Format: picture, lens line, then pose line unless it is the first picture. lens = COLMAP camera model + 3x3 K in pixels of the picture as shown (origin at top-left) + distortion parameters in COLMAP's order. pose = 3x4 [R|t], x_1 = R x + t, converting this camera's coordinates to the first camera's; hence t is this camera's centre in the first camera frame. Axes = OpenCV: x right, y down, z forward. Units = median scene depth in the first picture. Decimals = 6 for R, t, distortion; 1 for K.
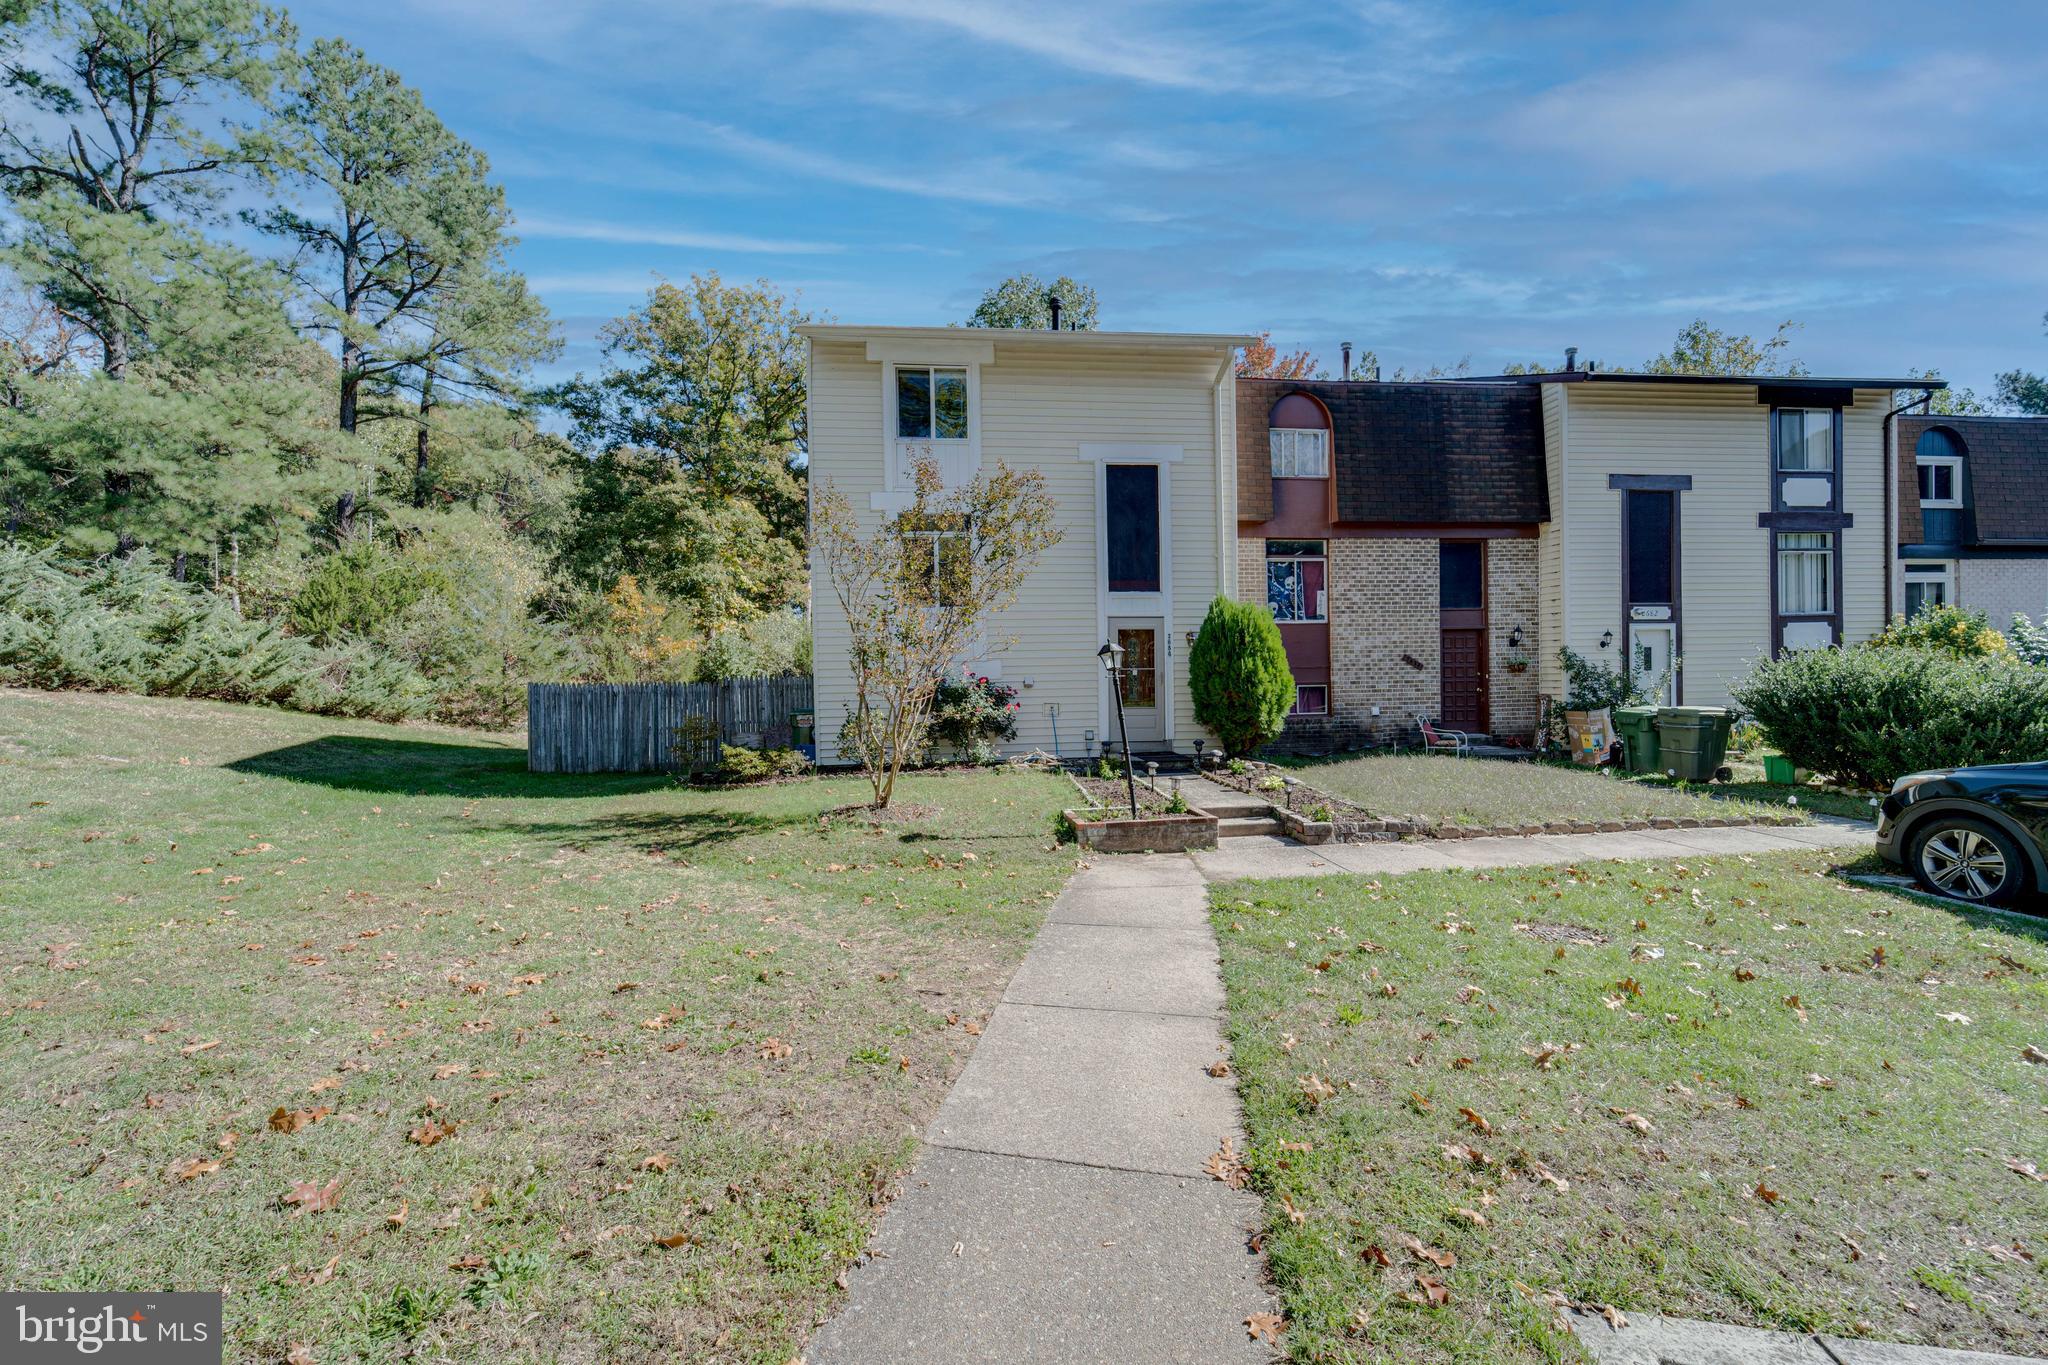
lens RADIAL K [[814.7, 0, 1024.8], [0, 814.7, 685.8], [0, 0, 1]] dist [0.001974, -0.001147]
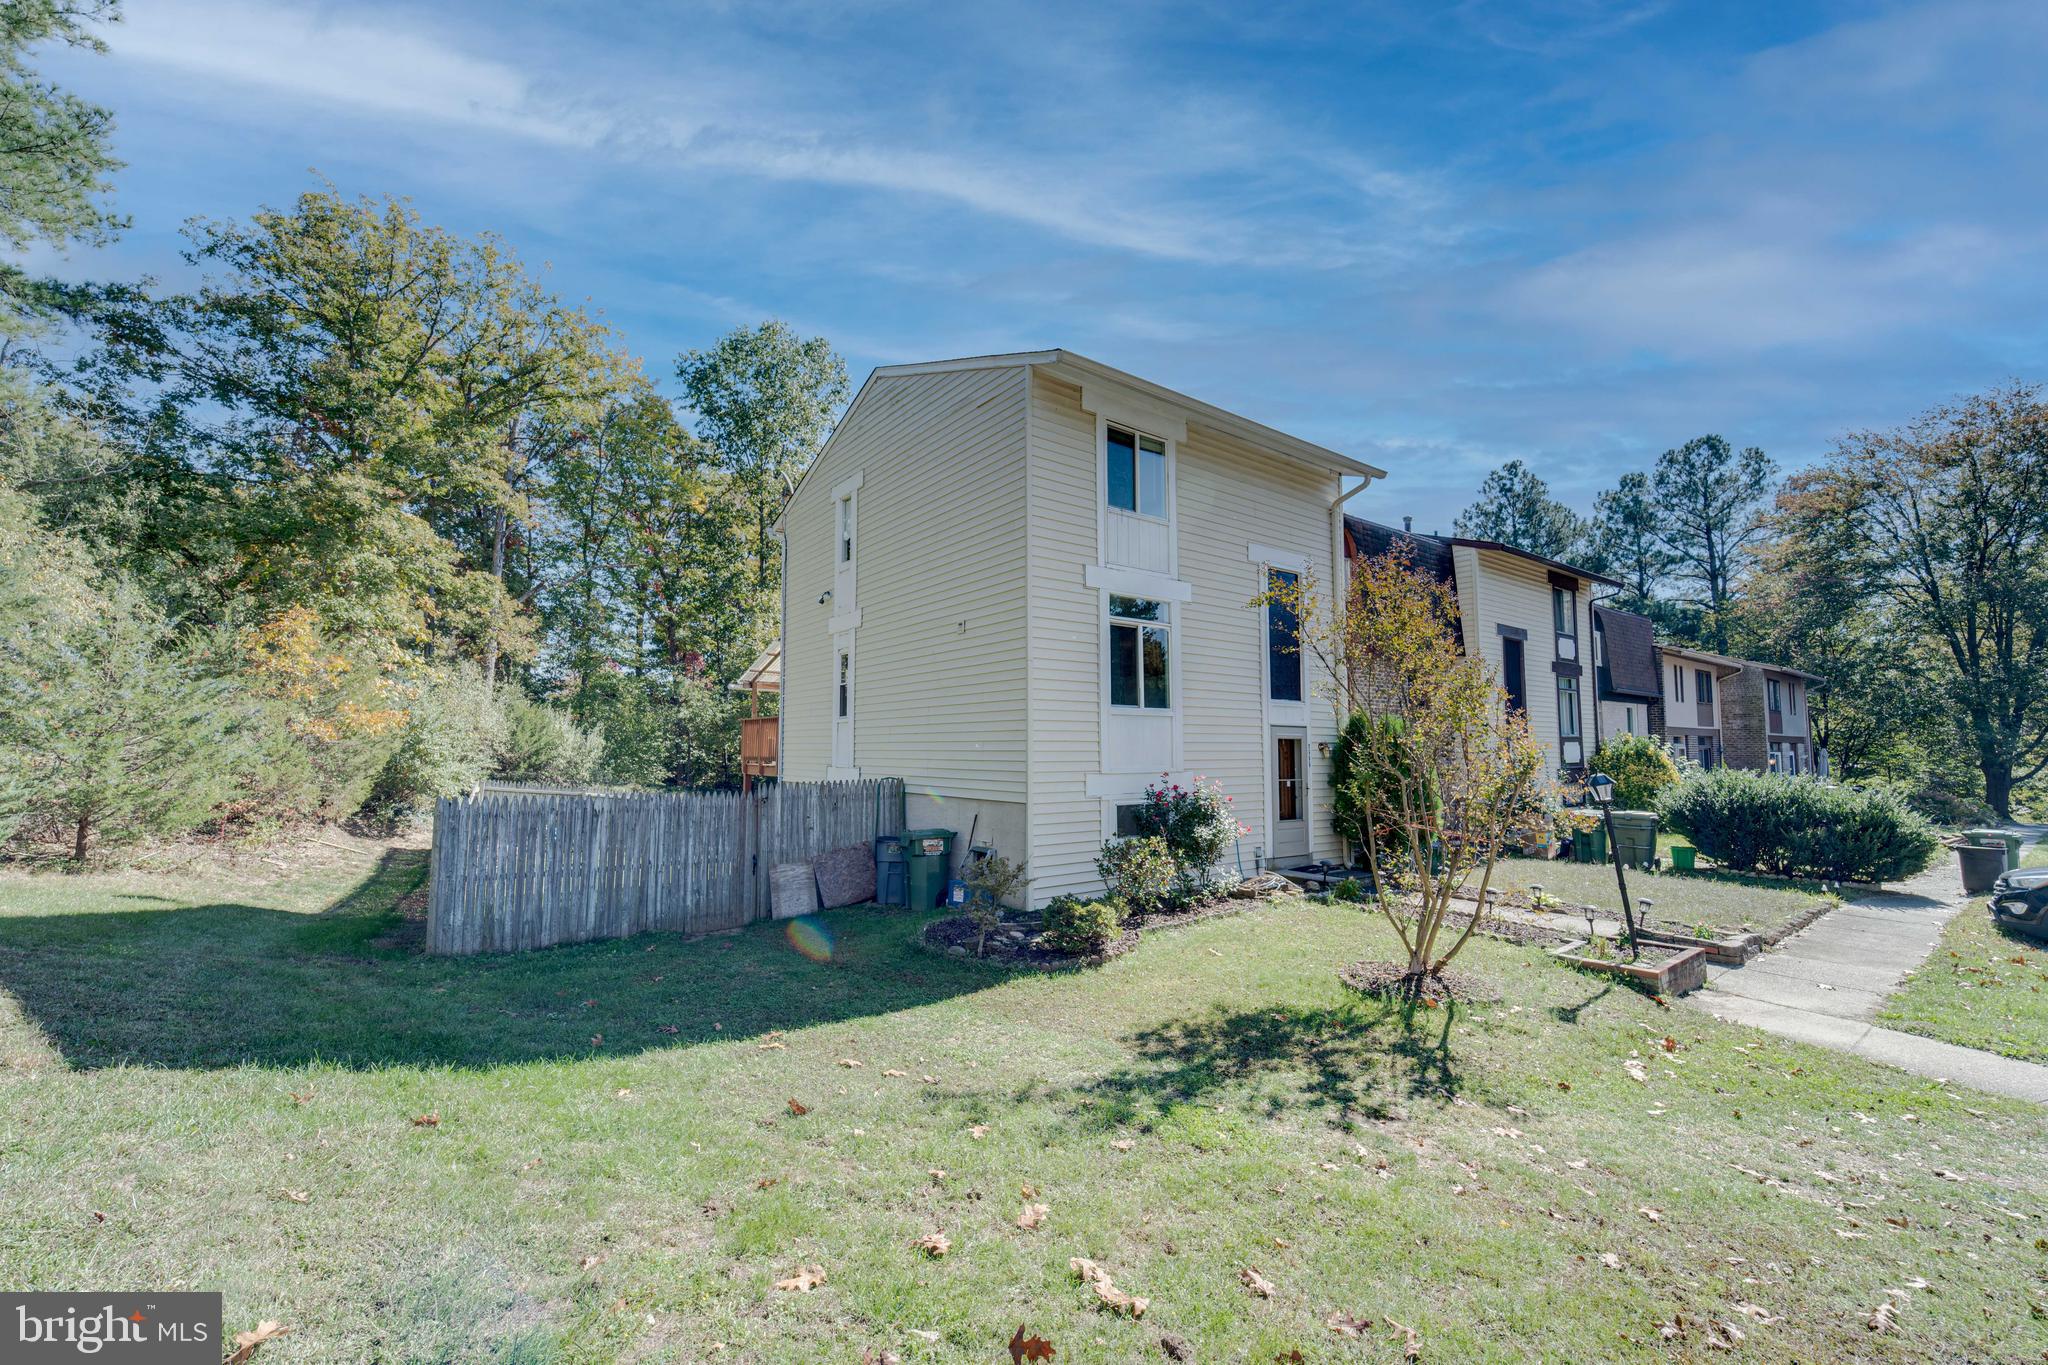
lens RADIAL K [[814.7, 0, 1029.3], [0, 814.7, 683.2], [0, 0, 1]] dist [0.001974, -0.001147]
pose [[0.859778, 0.059918, 0.507140, -0.540234], [-0.011417, 0.995100, -0.098215, -0.031796], [-0.510540, 0.078653, 0.856249, 0.281800]]
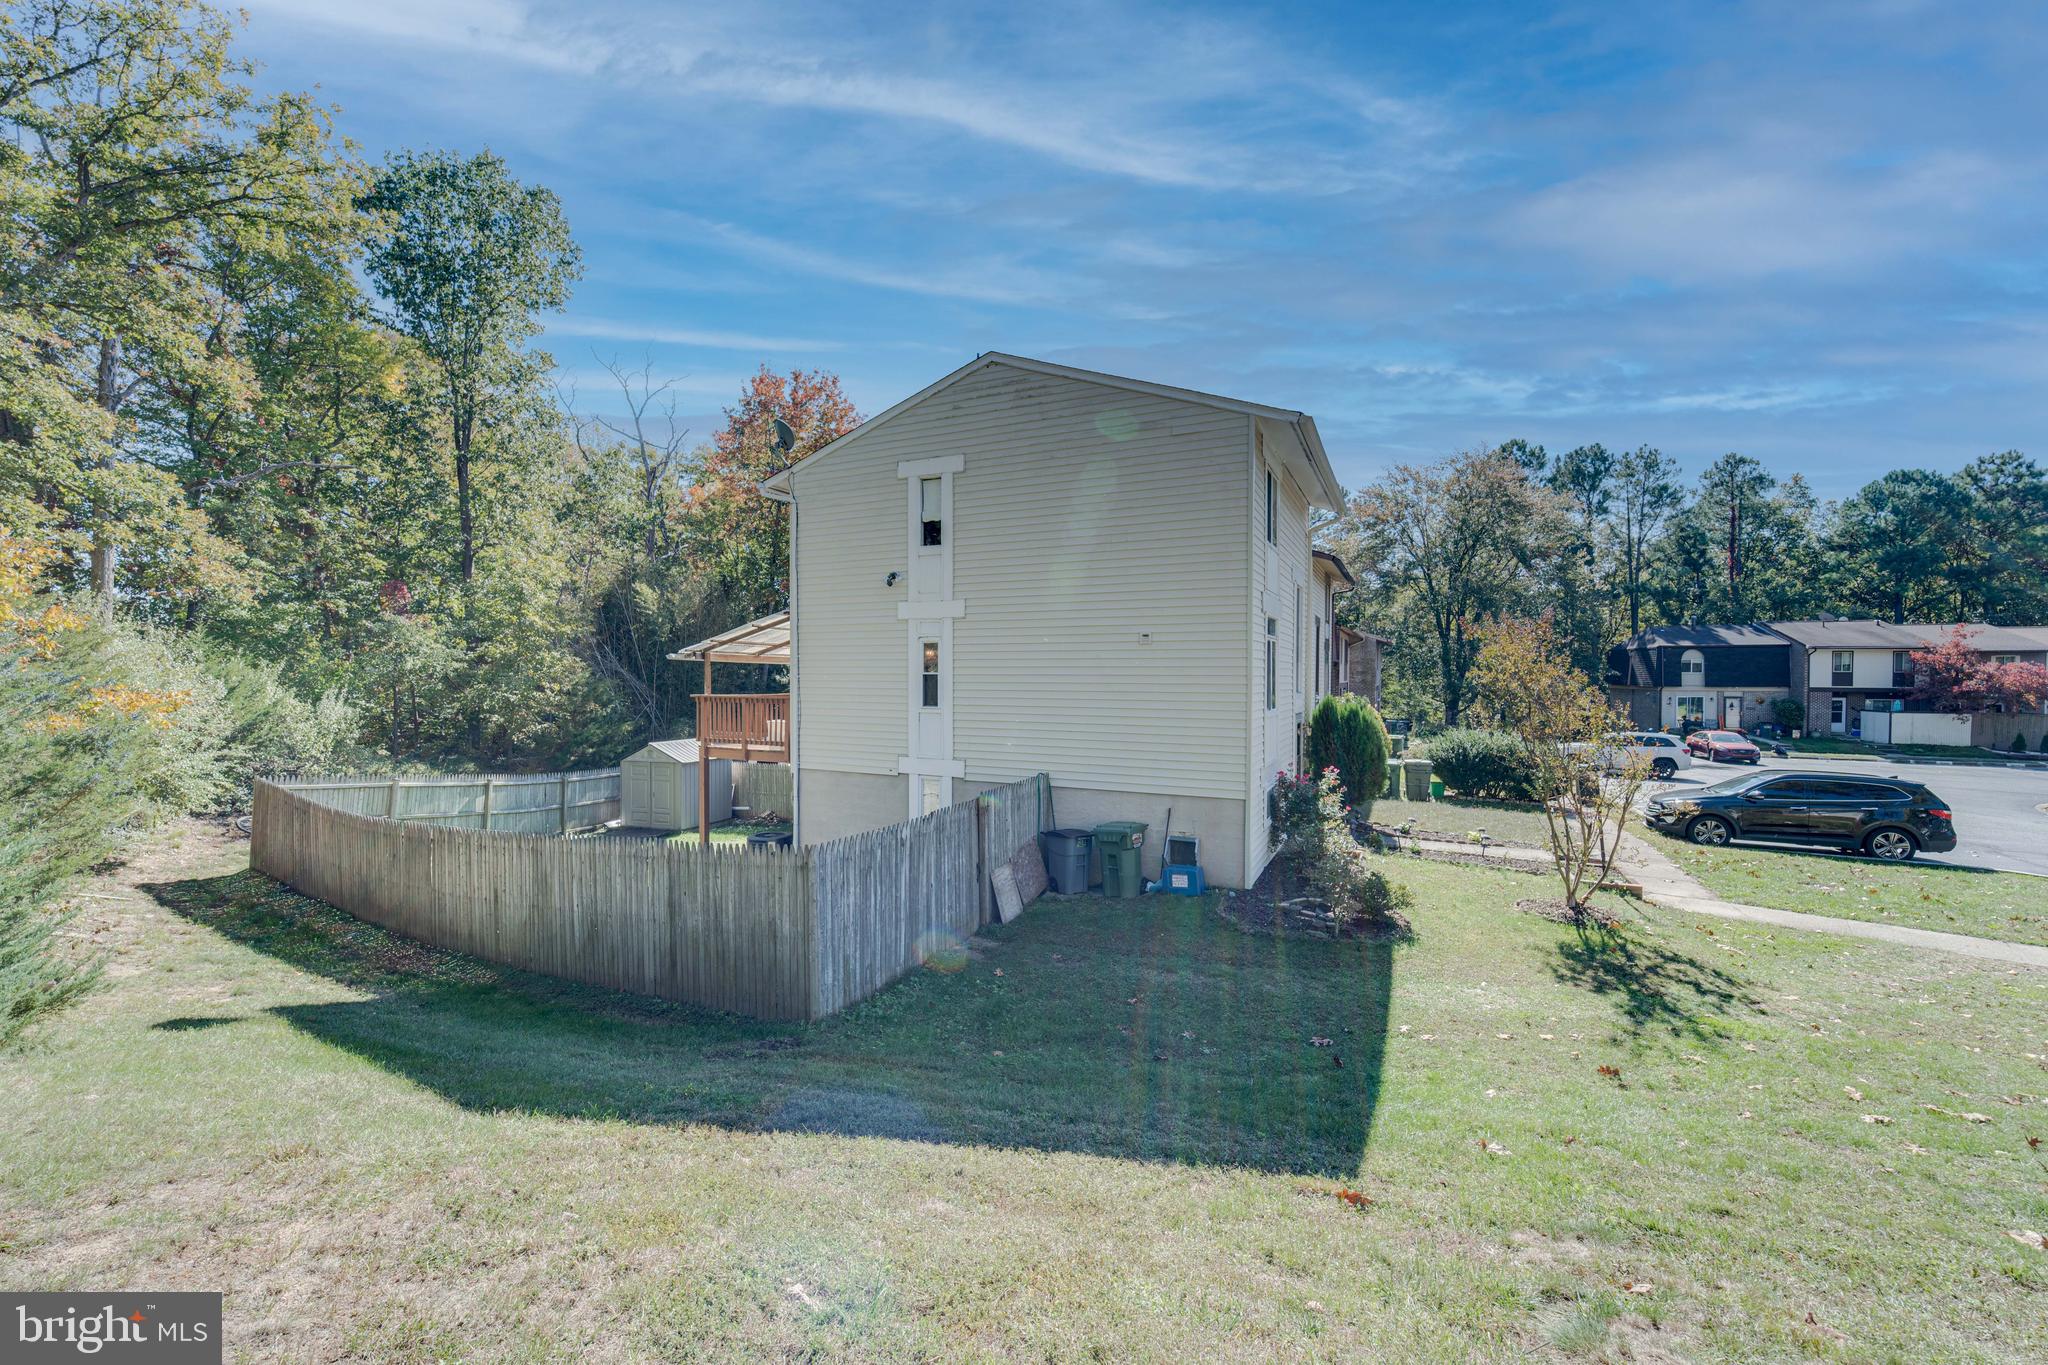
lens RADIAL K [[814.7, 0, 1026.9], [0, 814.7, 686.0], [0, 0, 1]] dist [0.001974, -0.001147]
pose [[0.522629, 0.007107, 0.852531, -0.961075], [-0.006010, 0.999971, -0.004652, -0.101437], [-0.852539, -0.002693, 0.522656, 0.614978]]
